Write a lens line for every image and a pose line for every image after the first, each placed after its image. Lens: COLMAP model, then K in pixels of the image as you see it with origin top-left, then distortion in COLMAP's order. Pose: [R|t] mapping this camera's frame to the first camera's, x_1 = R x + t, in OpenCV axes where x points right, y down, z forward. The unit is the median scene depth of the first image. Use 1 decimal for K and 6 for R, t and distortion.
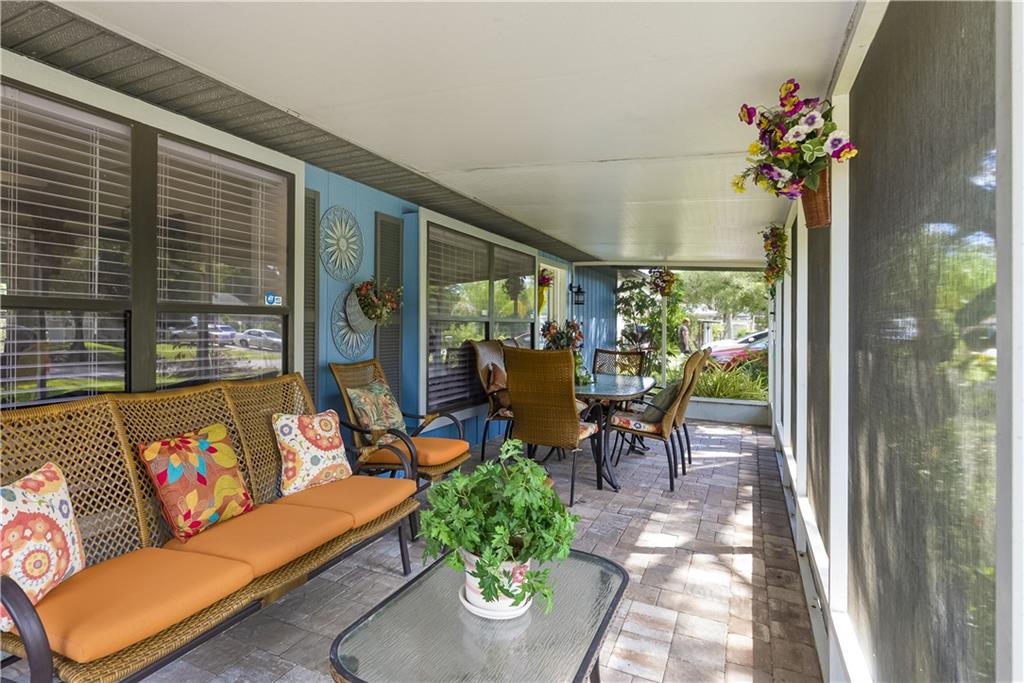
lens RADIAL K [[475.1, 0, 514.3], [0, 475.1, 336.6], [0, 0, 1]] dist [0.000239, -0.000427]
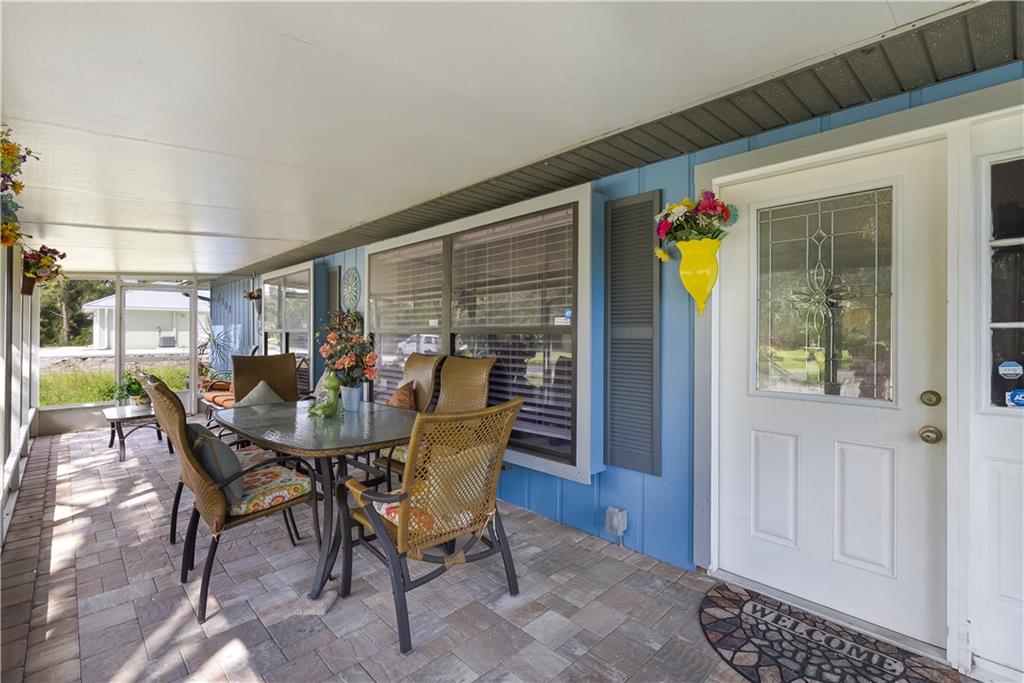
lens RADIAL K [[475.1, 0, 515.0], [0, 475.1, 337.8], [0, 0, 1]] dist [0.000239, -0.000427]
pose [[-0.349116, -0.009044, -0.937036, 0.975384], [-0.013556, 0.999898, -0.004600, -0.028613], [0.936981, 0.011096, -0.349203, 1.997763]]
